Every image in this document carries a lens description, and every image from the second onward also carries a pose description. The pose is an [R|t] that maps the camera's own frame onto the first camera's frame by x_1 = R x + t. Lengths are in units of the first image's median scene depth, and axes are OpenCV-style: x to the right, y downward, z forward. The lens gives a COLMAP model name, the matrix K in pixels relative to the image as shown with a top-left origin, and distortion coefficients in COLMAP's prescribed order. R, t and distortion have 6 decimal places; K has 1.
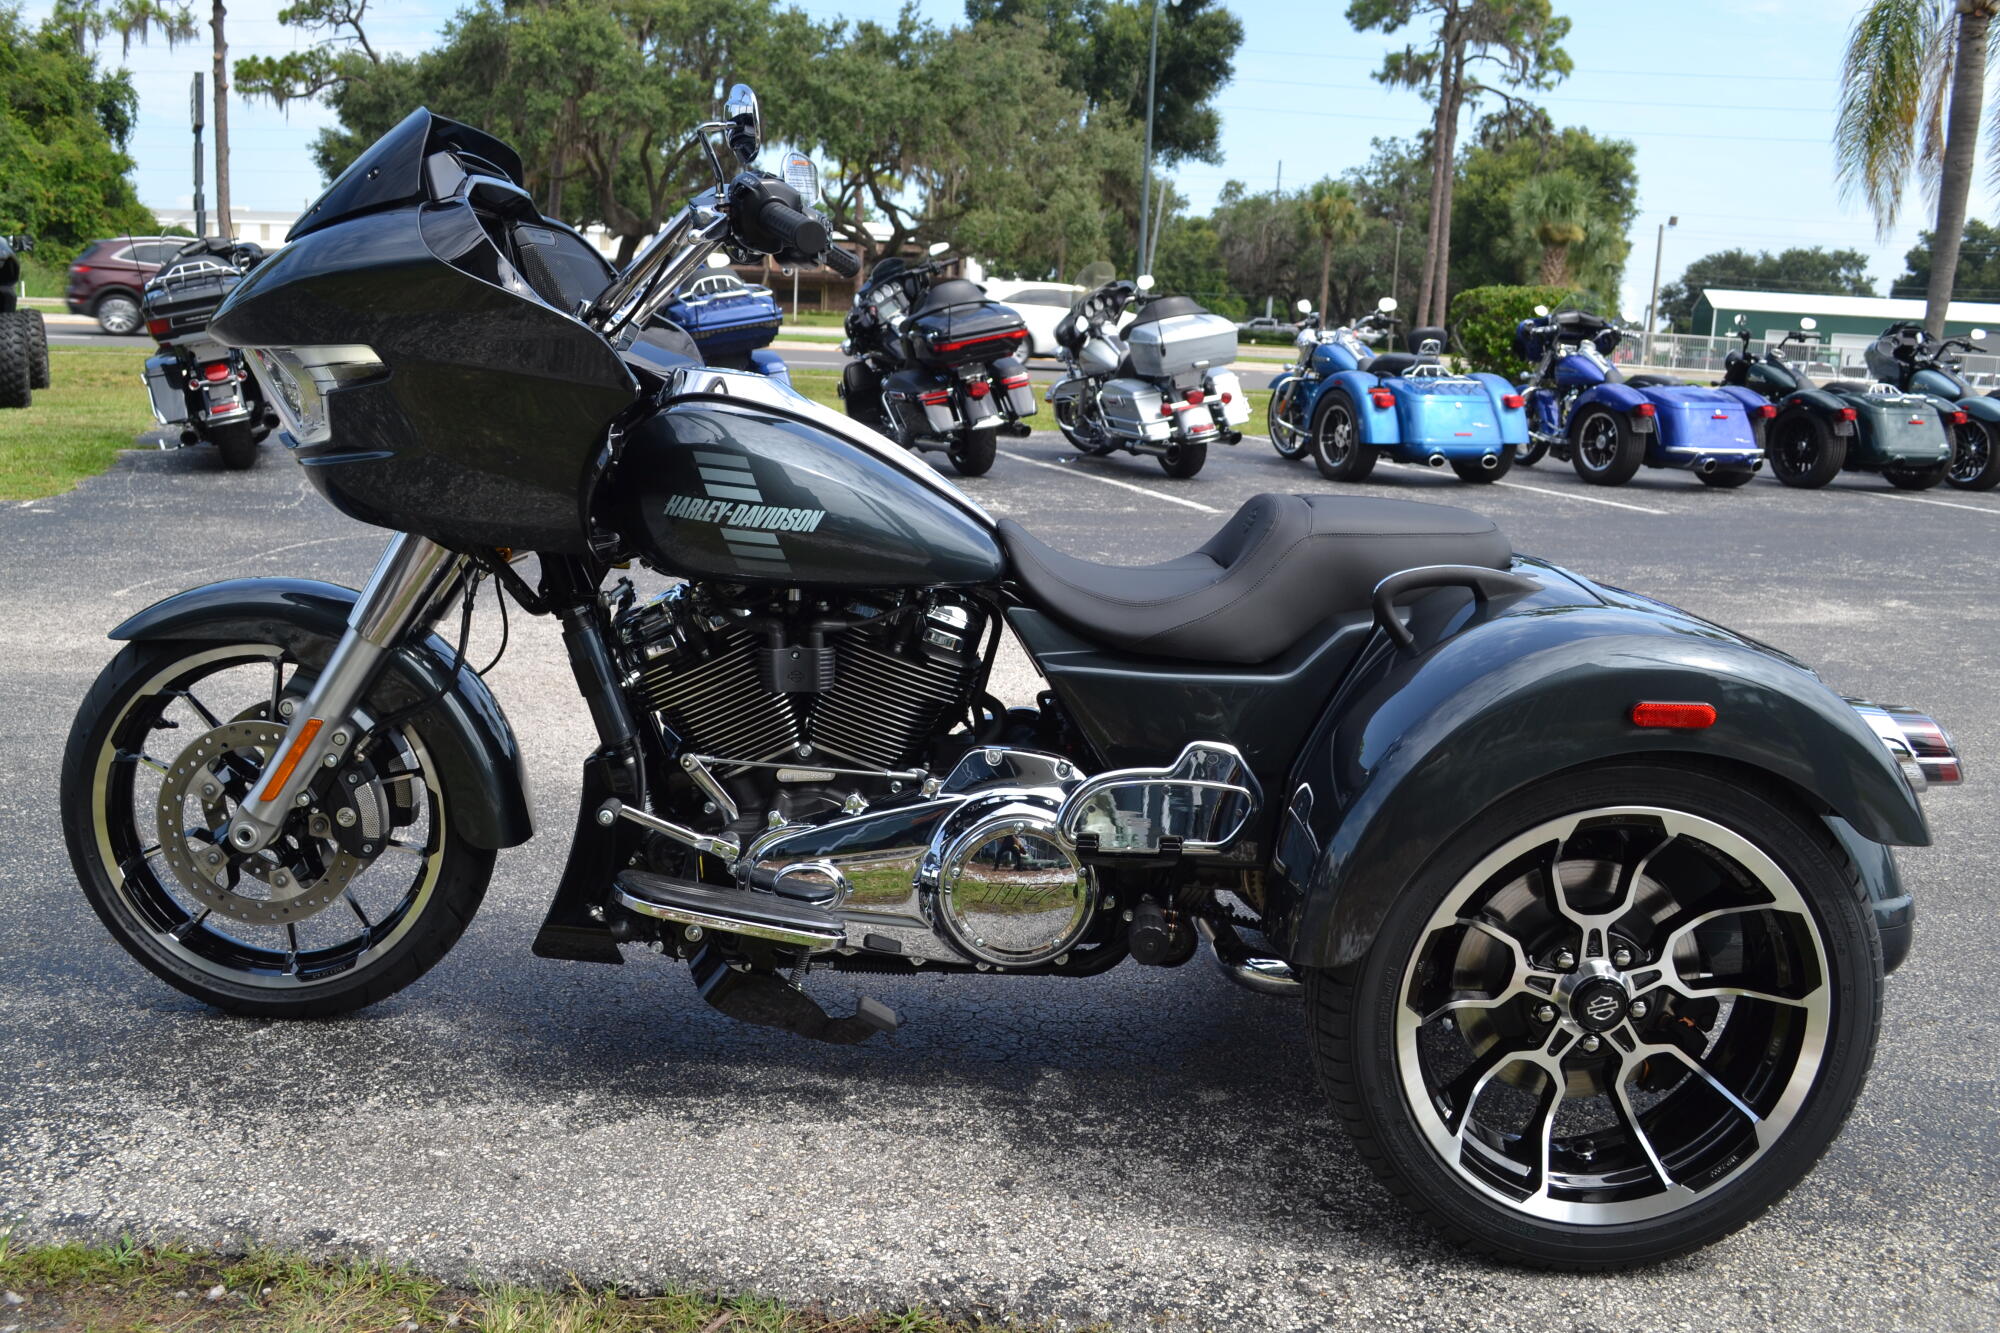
lens RADIAL K [[1845.1, 0, 972.5], [0, 1845.1, 653.7], [0, 0, 1]] dist [-0.070924, 0.000000]
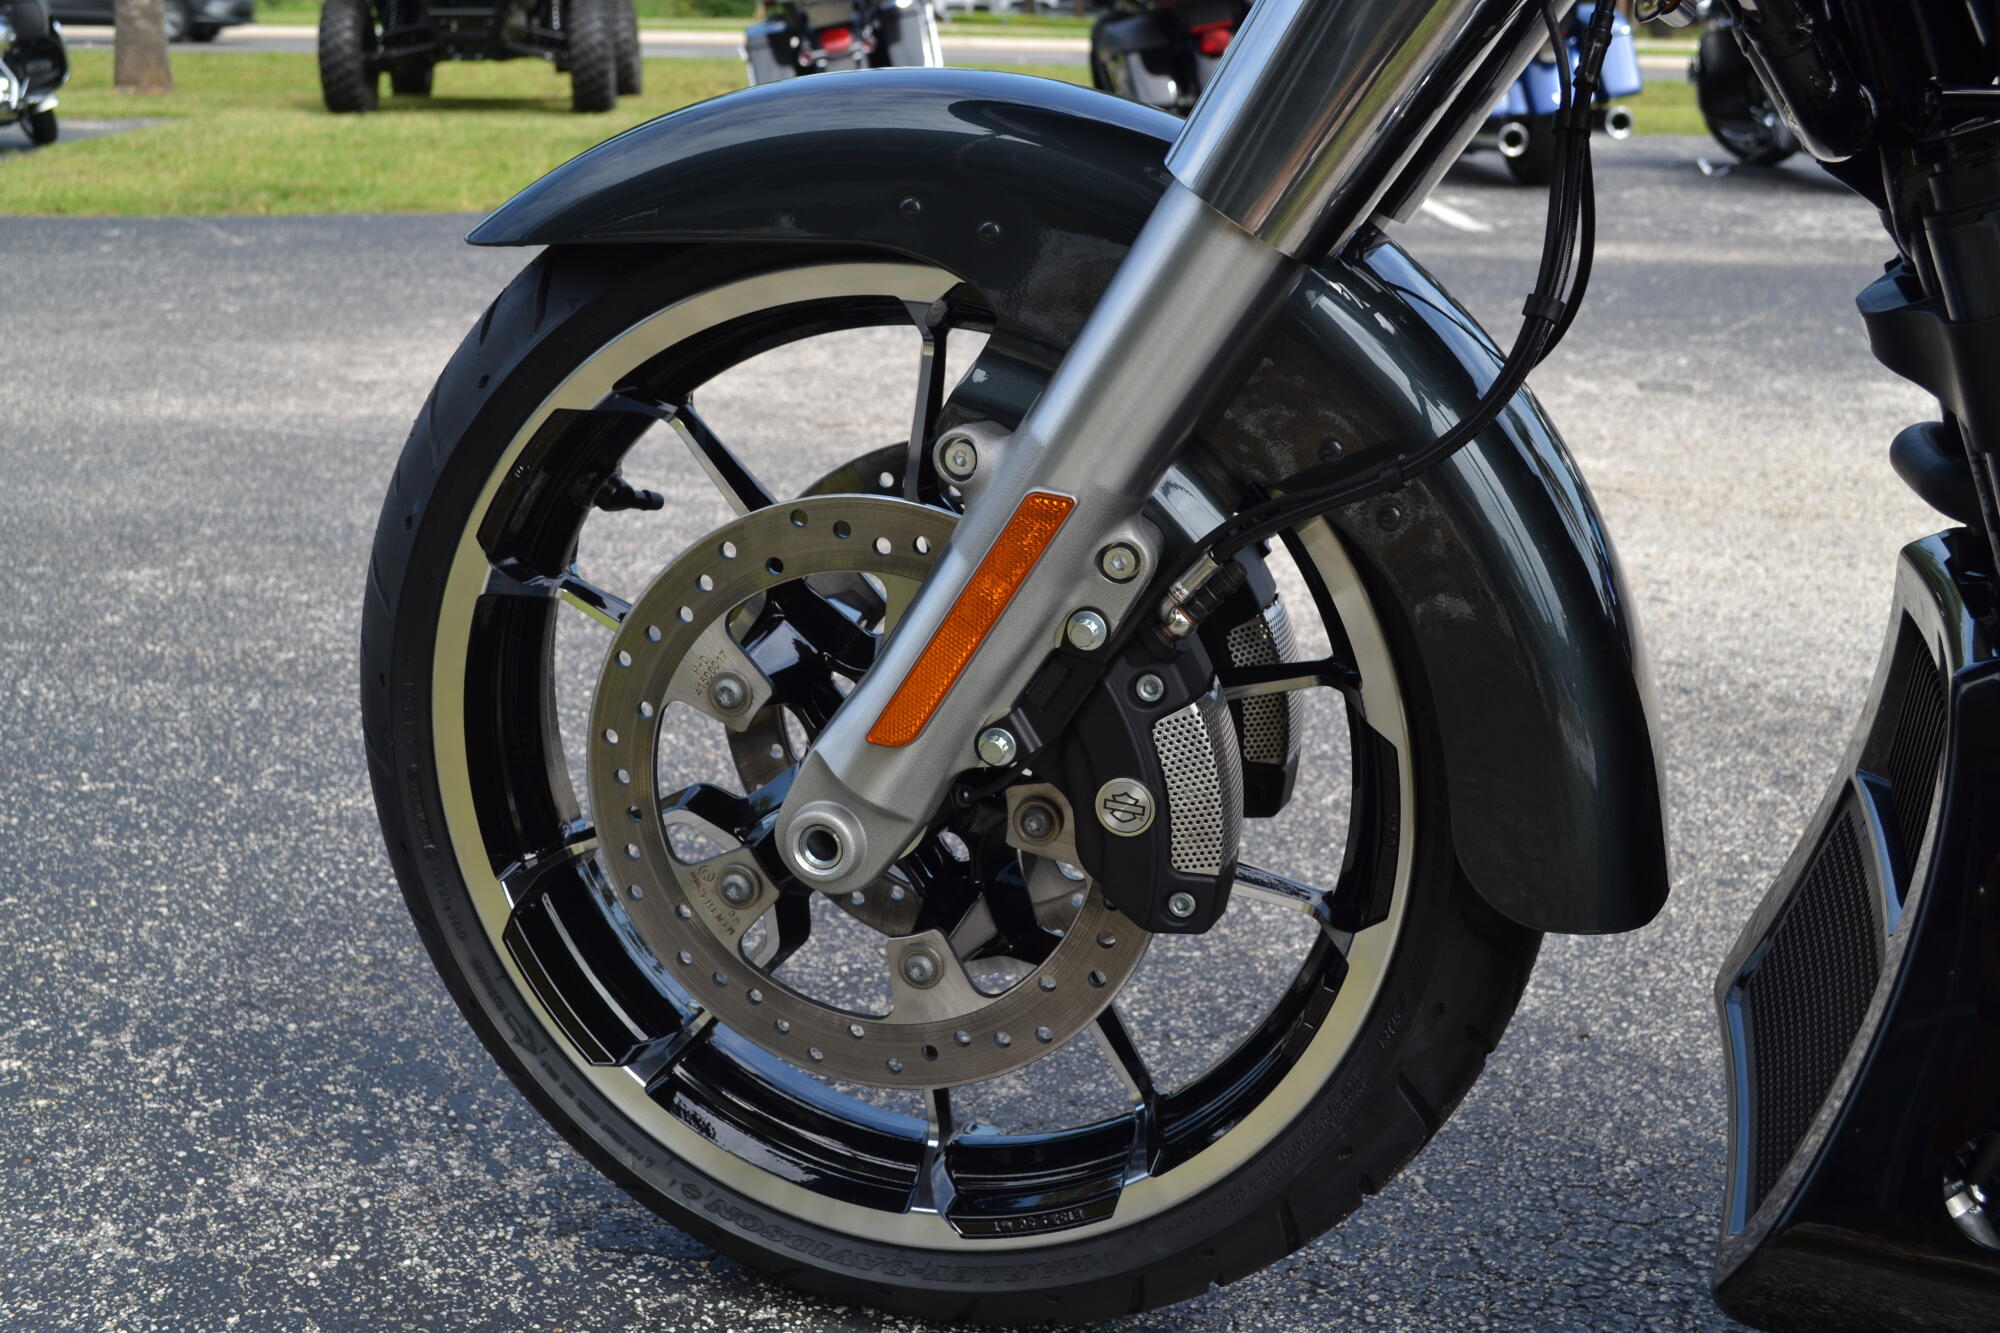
lens RADIAL K [[2197.2, 0, 980.5], [0, 2197.2, 654.9], [0, 0, 1]] dist [-0.052779, 0.000000]
pose [[0.946378, 0.061992, -0.317057, -0.240607], [-0.033814, 0.995034, 0.093620, 0.027213], [0.321286, -0.077879, 0.943775, 0.617167]]
